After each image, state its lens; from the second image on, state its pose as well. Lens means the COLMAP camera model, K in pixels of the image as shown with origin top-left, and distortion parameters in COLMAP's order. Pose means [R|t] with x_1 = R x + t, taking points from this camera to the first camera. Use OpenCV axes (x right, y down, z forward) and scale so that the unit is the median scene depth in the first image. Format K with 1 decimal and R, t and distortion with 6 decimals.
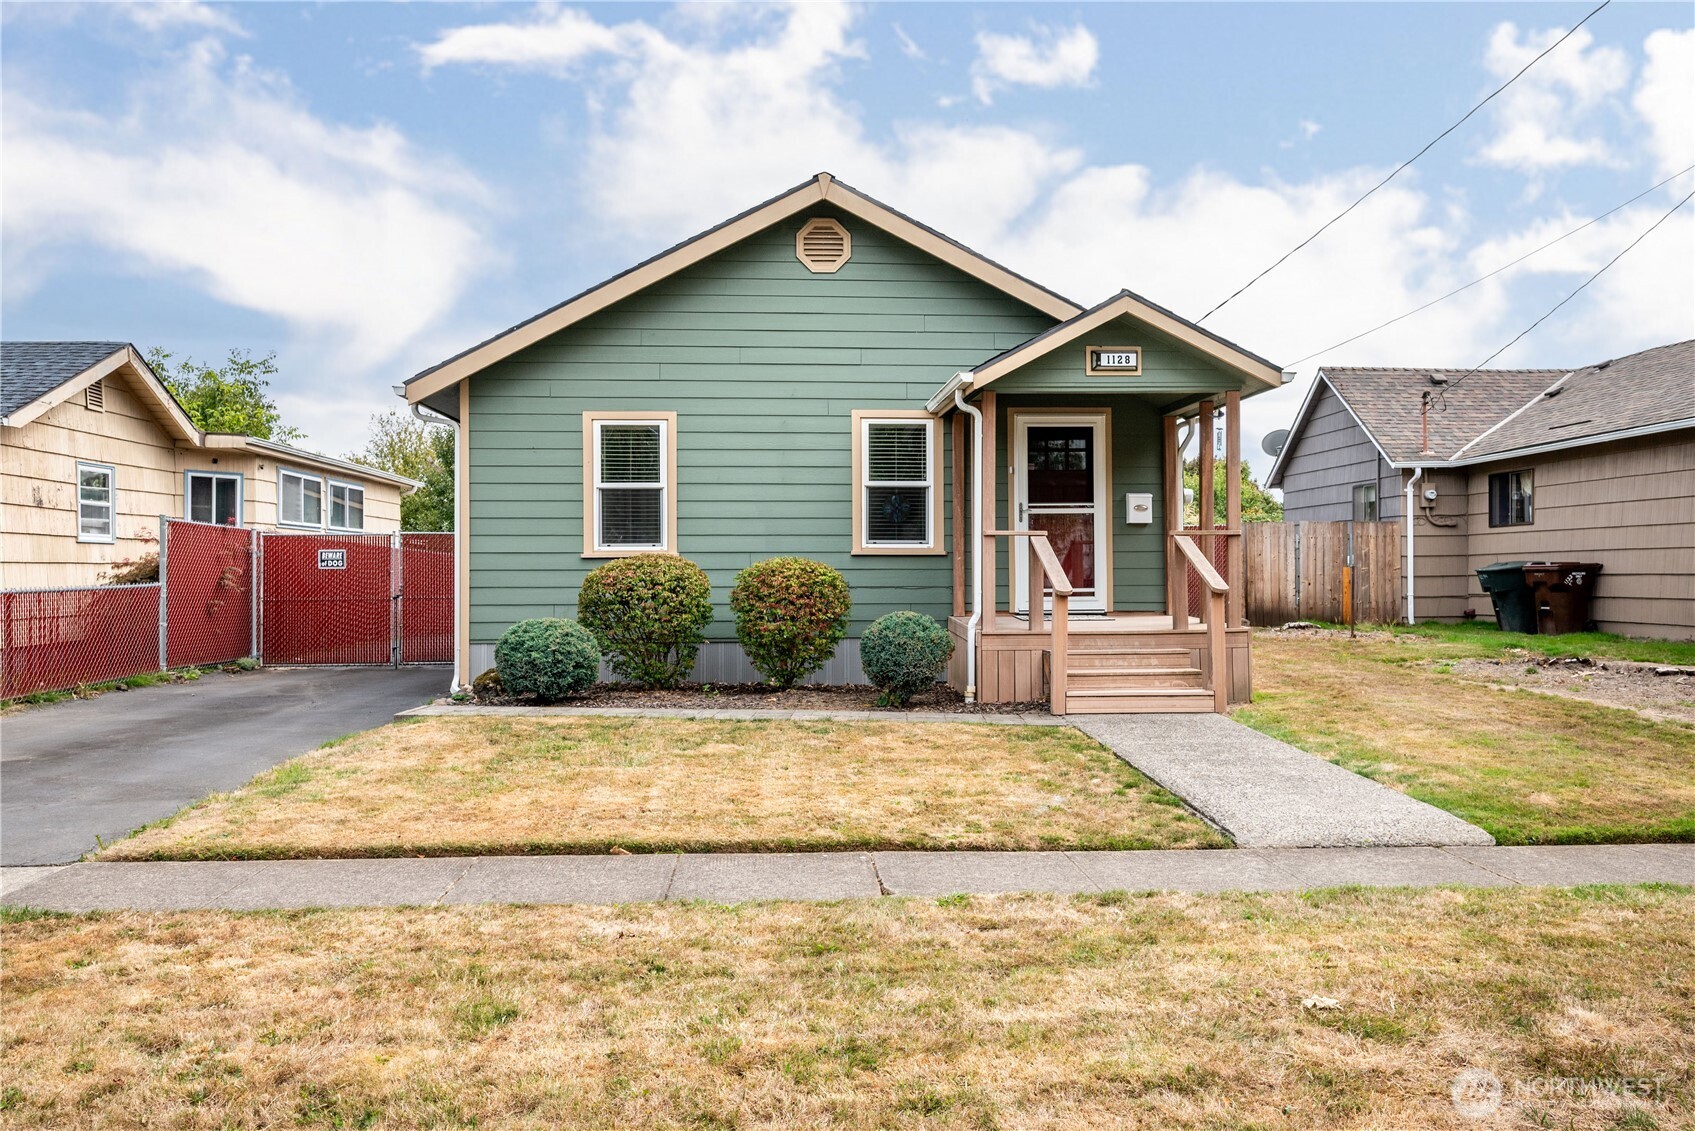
lens RADIAL K [[1141.8, 0, 844.1], [0, 1141.8, 557.6], [0, 0, 1]] dist [-0.003748, -0.002590]
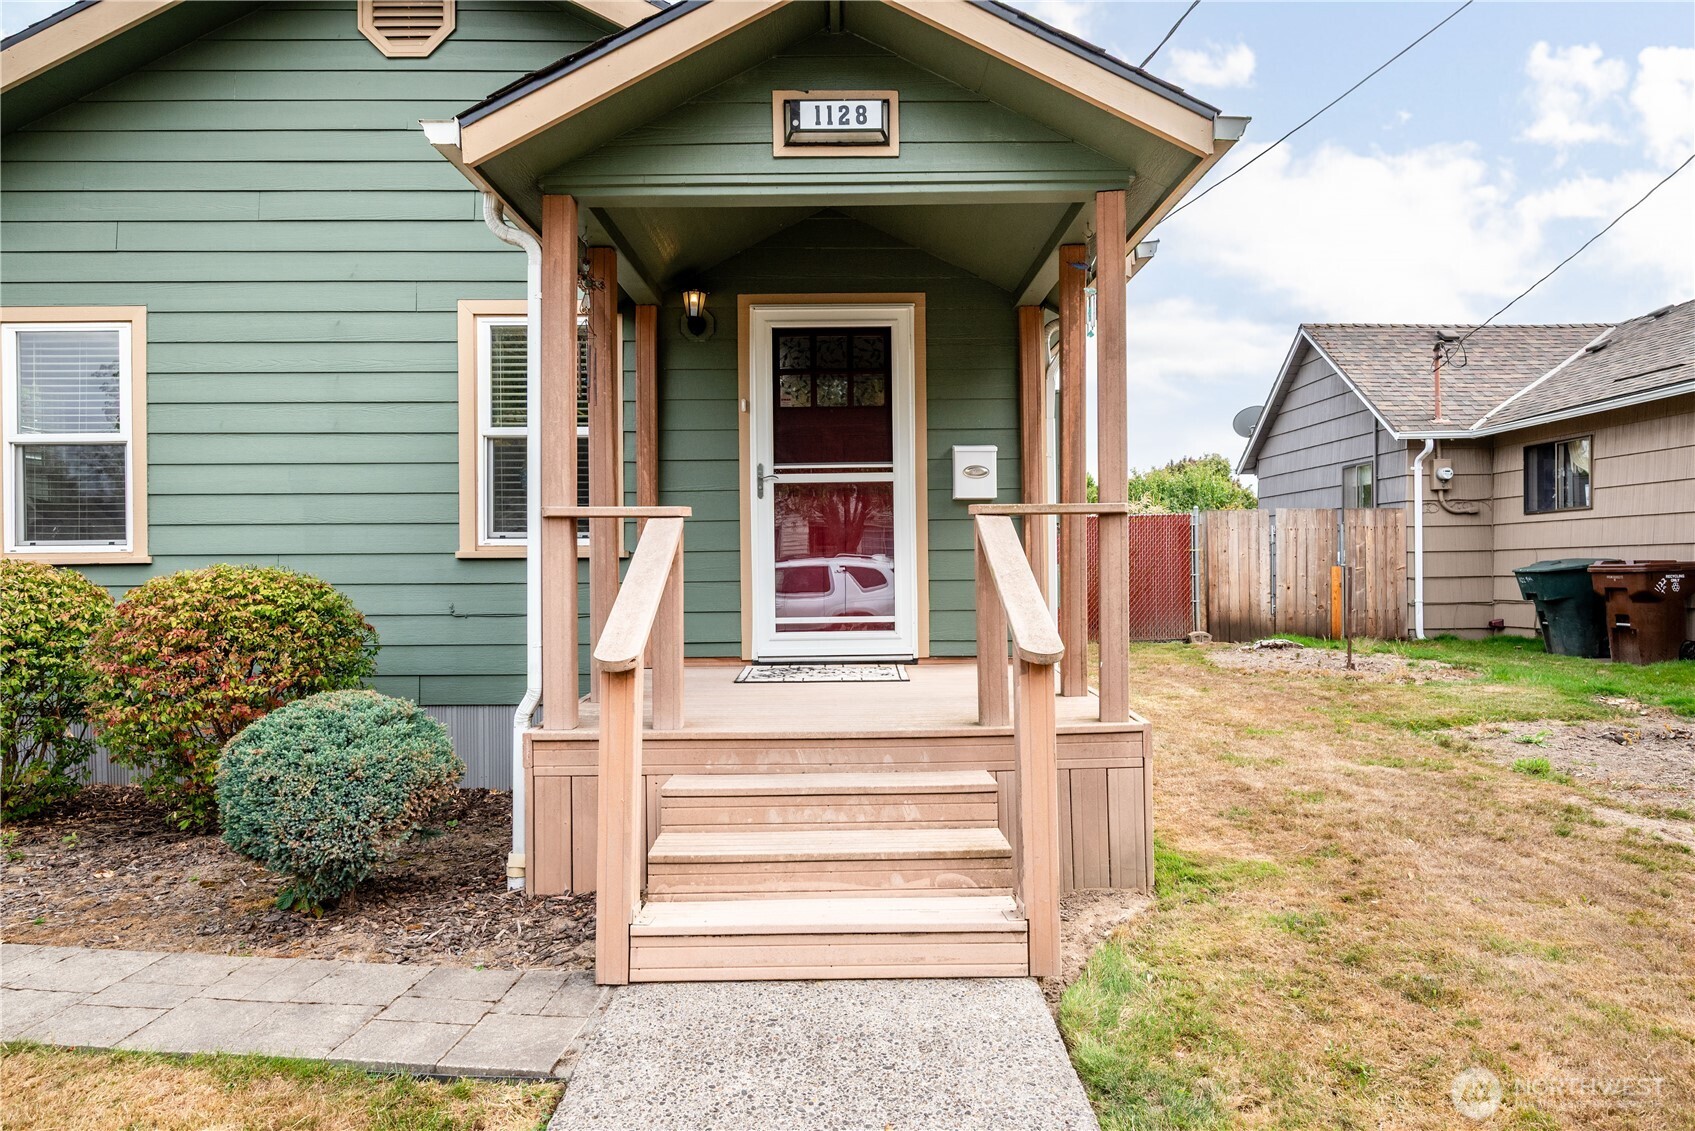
lens RADIAL K [[984.8, 0, 843.0], [0, 984.8, 558.8], [0, 0, 1]] dist [-0.005062, 0.000189]
pose [[0.999217, -0.004652, -0.039297, 0.214136], [0.004876, 0.999972, 0.005620, -0.003966], [0.039270, -0.005808, 0.999212, 0.520788]]
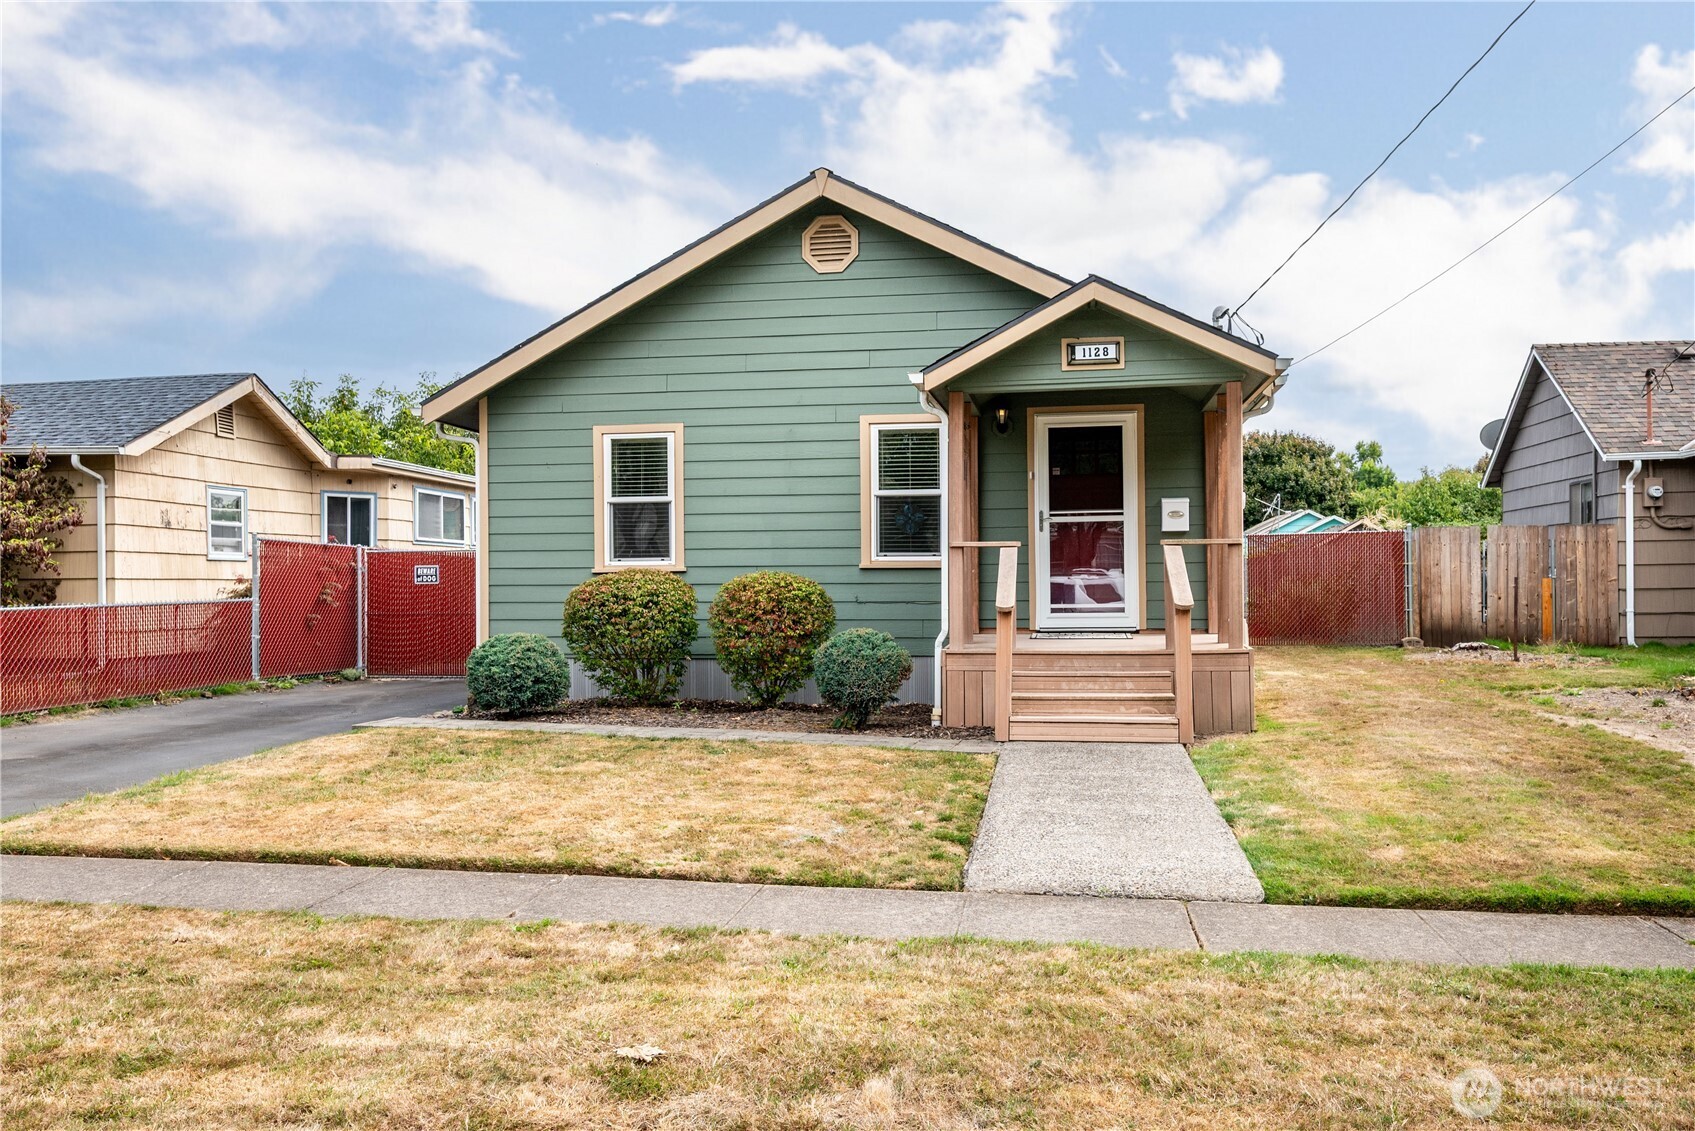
lens RADIAL K [[1203.2, 0, 861.8], [0, 1203.2, 572.7], [0, 0, 1]] dist [-0.001826, -0.004275]
pose [[0.977758, -0.004770, -0.209682, 0.216812], [0.005317, 0.999984, 0.002043, -0.000780], [0.209668, -0.003113, 0.977768, 0.021123]]
